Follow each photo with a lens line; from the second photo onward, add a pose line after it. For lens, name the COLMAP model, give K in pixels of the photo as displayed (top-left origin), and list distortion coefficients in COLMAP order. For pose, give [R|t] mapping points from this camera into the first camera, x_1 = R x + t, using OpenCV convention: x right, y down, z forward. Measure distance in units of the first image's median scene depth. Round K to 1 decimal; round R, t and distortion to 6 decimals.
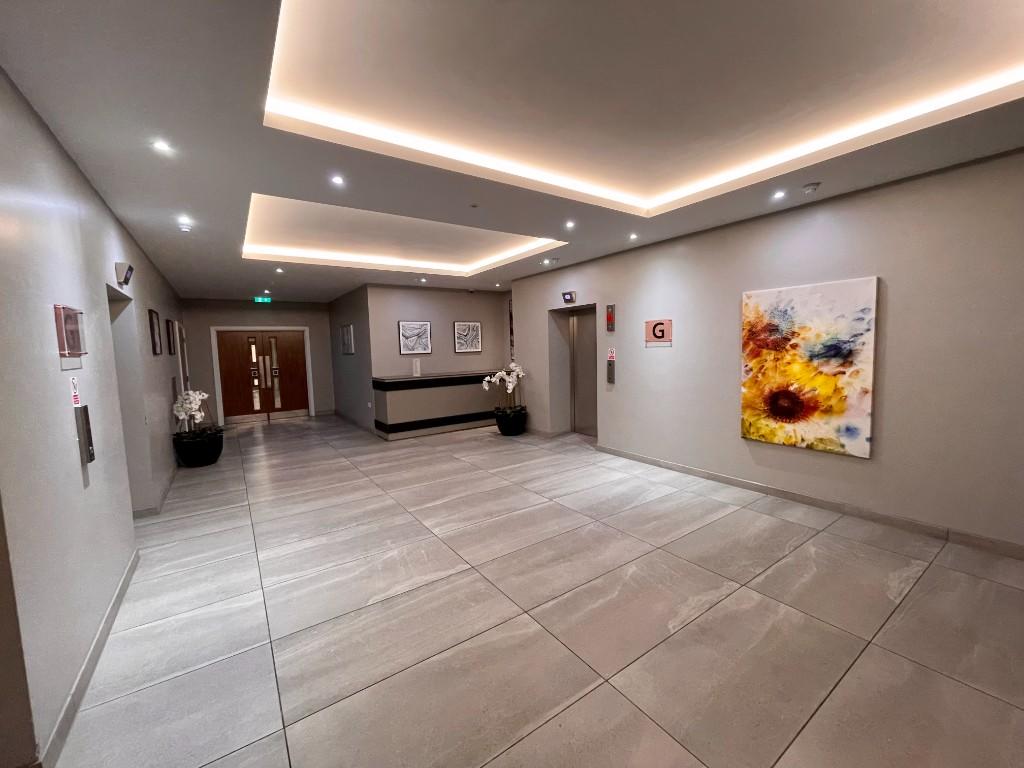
lens RADIAL K [[415.0, 0, 510.5], [0, 415.0, 382.9], [0, 0, 1]] dist [0.000636, -0.000566]
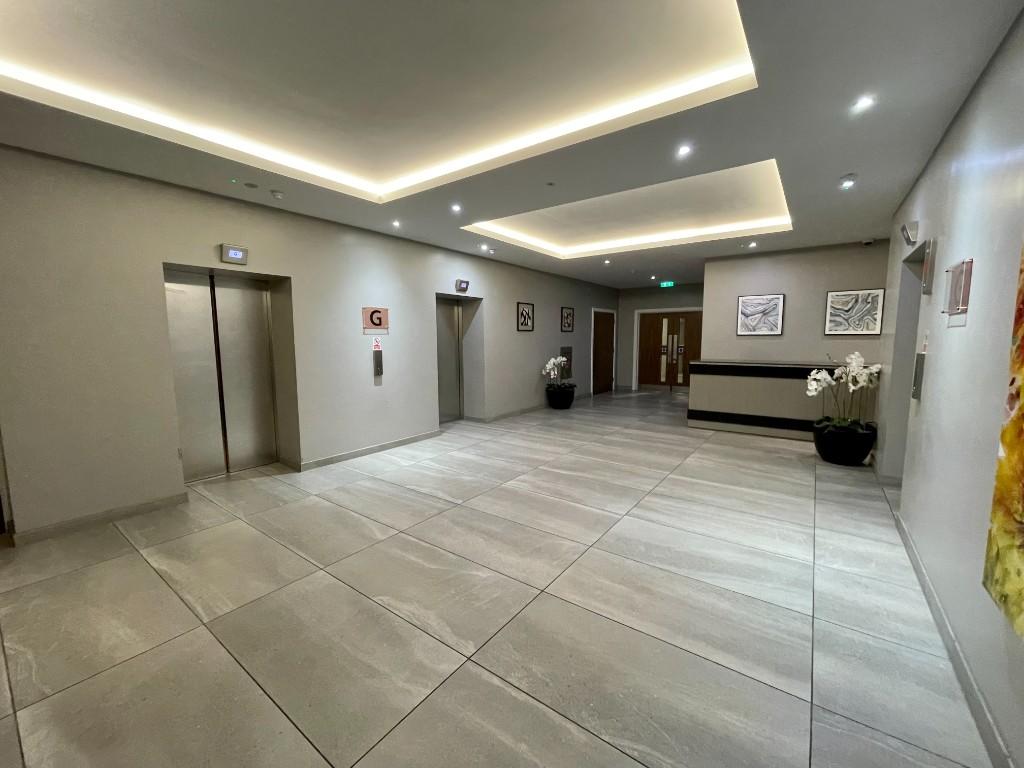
lens RADIAL K [[415.0, 0, 510.5], [0, 415.0, 382.9], [0, 0, 1]] dist [0.000636, -0.000566]
pose [[0.324698, 0.129877, -0.936858, 0.666858], [-0.088074, 0.990375, 0.106771, -0.035320], [0.941708, 0.047844, 0.333012, 0.451670]]
